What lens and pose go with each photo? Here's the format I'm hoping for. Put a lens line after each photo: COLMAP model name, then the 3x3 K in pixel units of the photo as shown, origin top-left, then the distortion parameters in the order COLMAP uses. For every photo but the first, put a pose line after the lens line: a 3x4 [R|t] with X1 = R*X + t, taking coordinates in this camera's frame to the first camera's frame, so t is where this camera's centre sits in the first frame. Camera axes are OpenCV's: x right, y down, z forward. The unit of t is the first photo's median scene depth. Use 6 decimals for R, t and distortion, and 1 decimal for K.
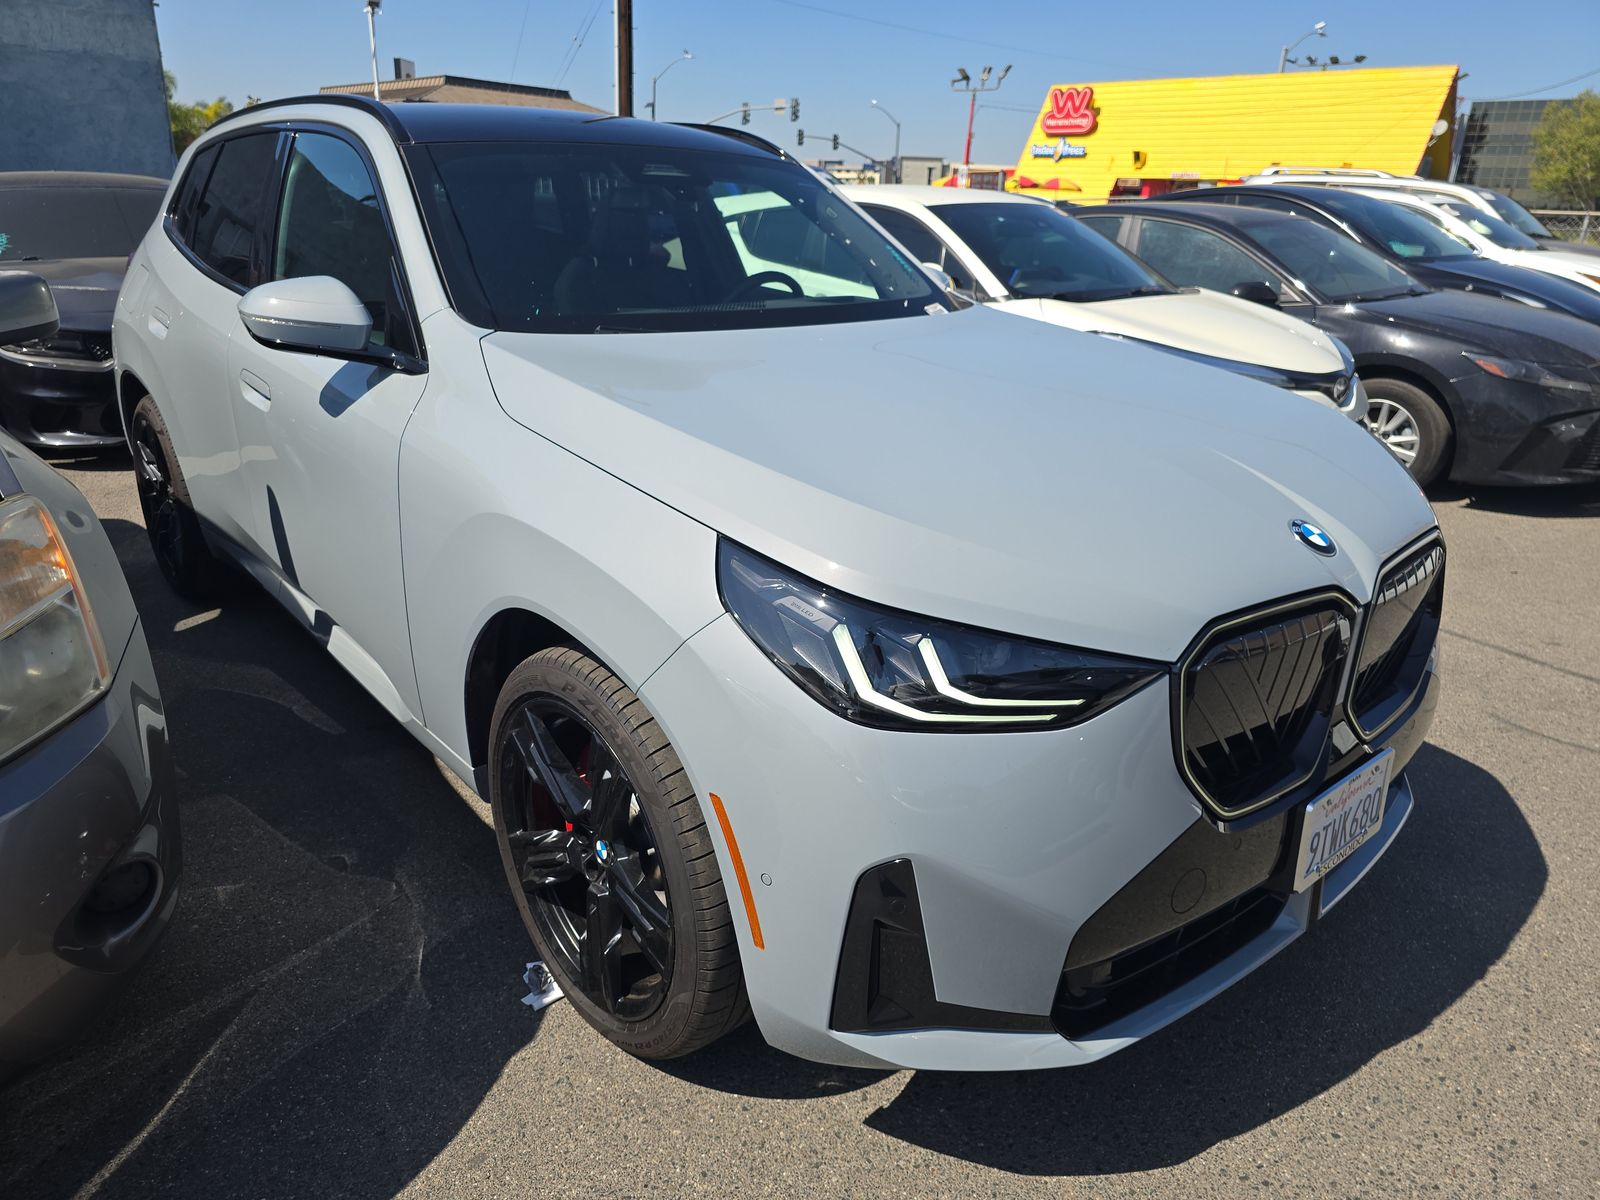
lens RADIAL K [[1049.2, 0, 794.7], [0, 1049.2, 598.6], [0, 0, 1]] dist [0.008563, -0.010039]
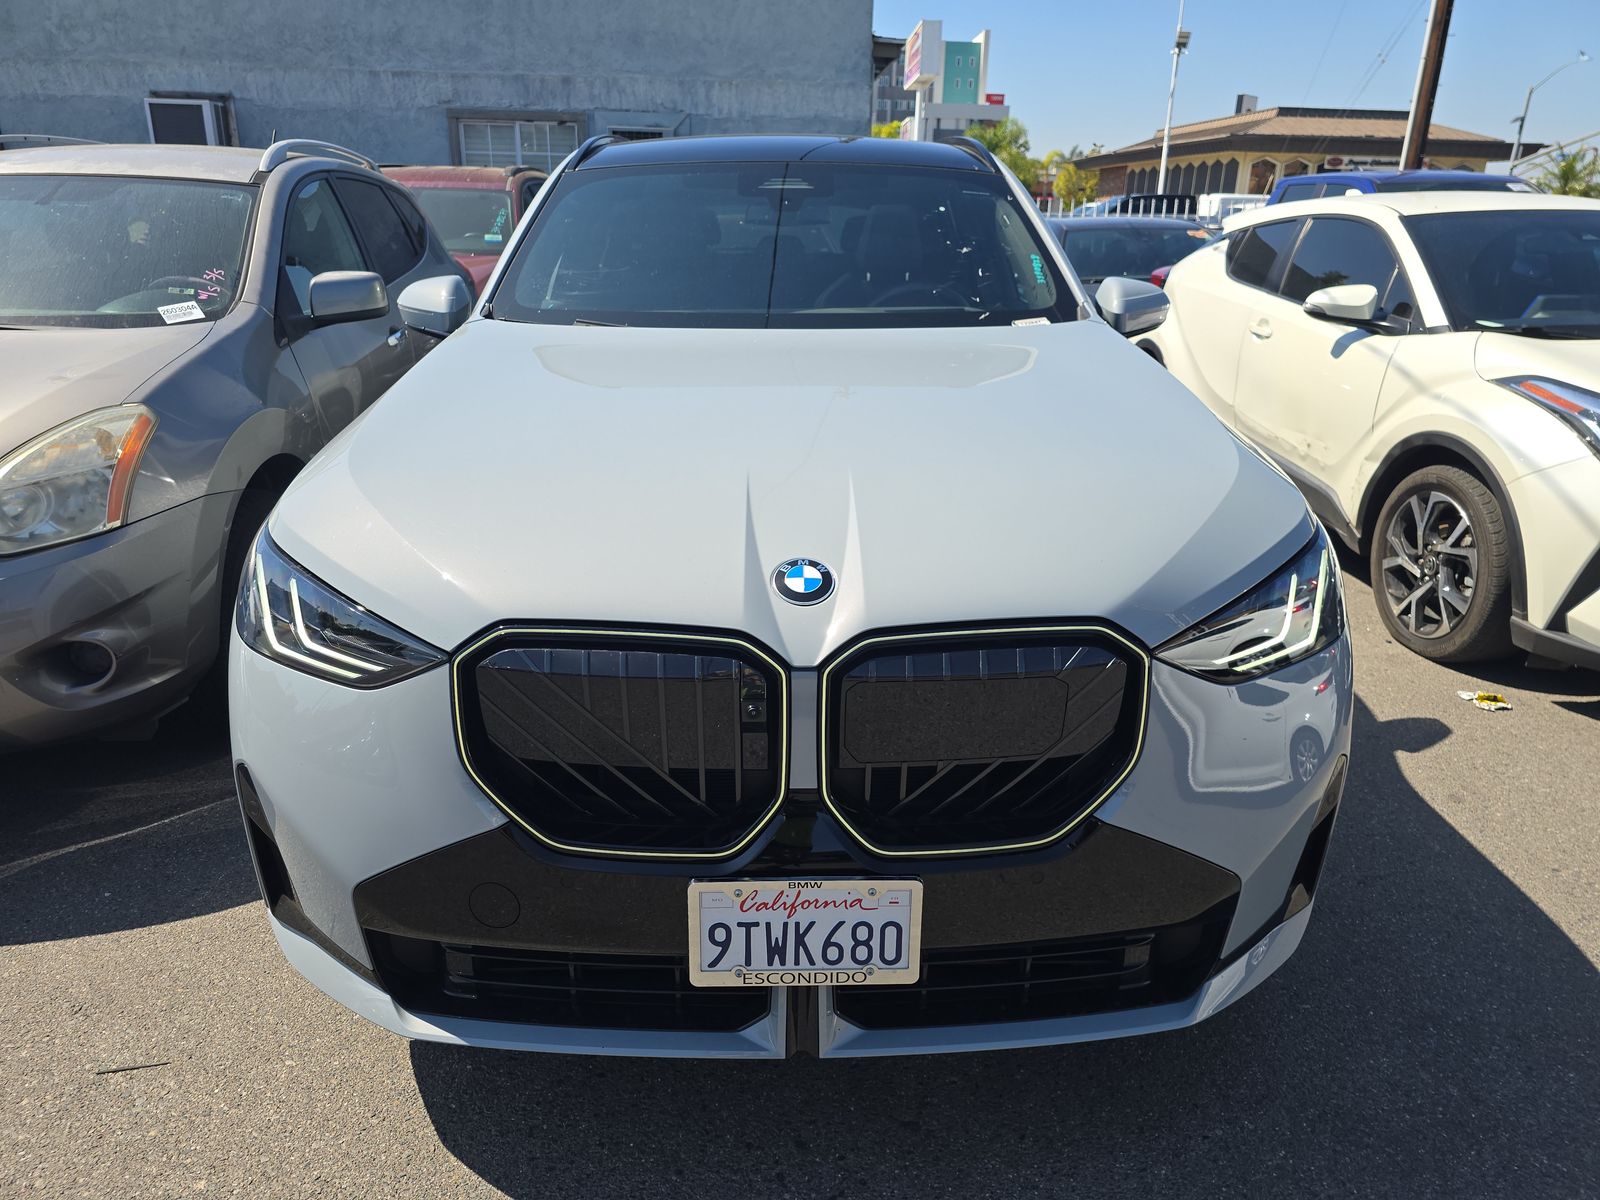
lens RADIAL K [[1049.2, 0, 794.7], [0, 1049.2, 598.6], [0, 0, 1]] dist [0.008563, -0.010039]
pose [[0.787634, 0.181576, -0.588781, 0.134390], [-0.198302, 0.979451, 0.036780, -0.009916], [0.583361, 0.087787, 0.807455, 0.045417]]
